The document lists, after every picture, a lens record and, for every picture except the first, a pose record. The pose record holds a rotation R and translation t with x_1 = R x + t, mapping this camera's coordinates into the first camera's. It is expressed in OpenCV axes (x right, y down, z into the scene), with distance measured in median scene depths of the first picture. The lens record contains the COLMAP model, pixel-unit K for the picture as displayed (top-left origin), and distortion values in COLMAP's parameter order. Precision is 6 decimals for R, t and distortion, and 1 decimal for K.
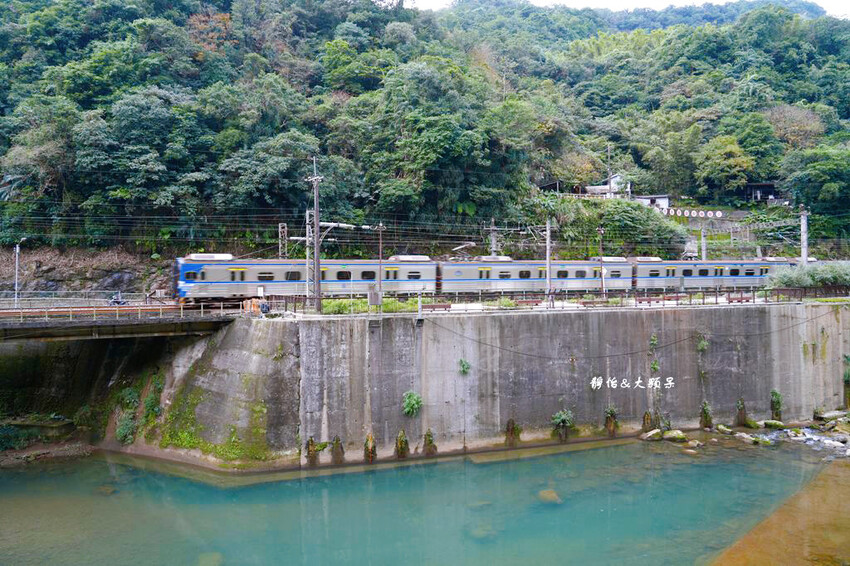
lens RADIAL K [[569.8, 0, 427.1], [0, 569.8, 282.4], [0, 0, 1]] dist [-0.006444, -0.000897]
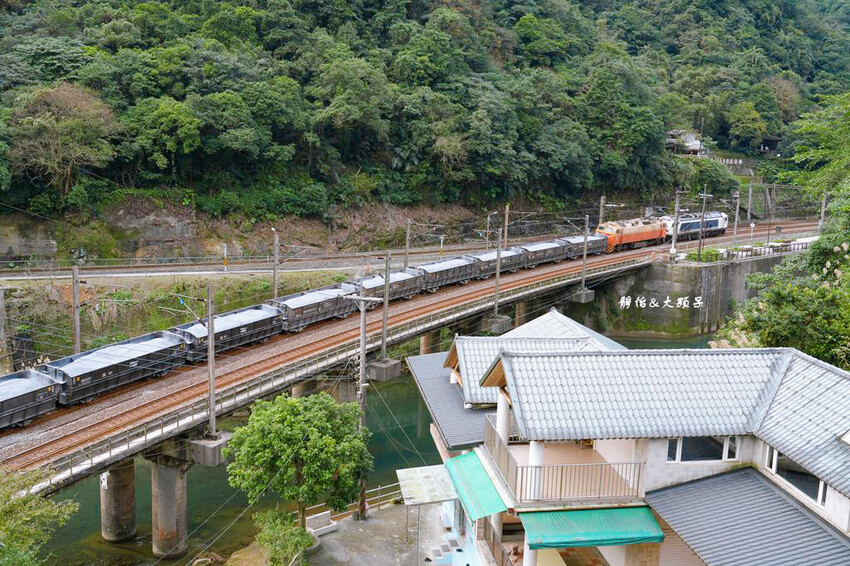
lens RADIAL K [[896.4, 0, 425.5], [0, 896.4, 284.4], [0, 0, 1]] dist [-0.007421, 0.000000]
pose [[0.906134, -0.032170, 0.421766, -1.085812], [-0.045826, 0.983769, 0.173490, -0.168036], [-0.420501, -0.176534, 0.889952, -0.646336]]
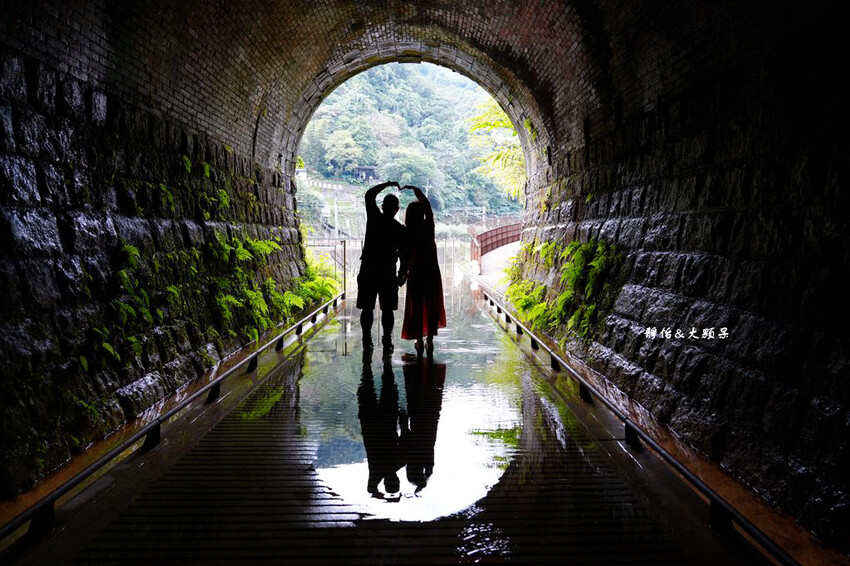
lens RADIAL K [[569.8, 0, 427.6], [0, 569.8, 283.2], [0, 0, 1]] dist [-0.006444, -0.000897]
pose [[0.769691, -0.037989, 0.637285, -0.223766], [-0.010653, 0.997325, 0.072318, 0.012139], [-0.638327, -0.062451, 0.767227, -0.227653]]
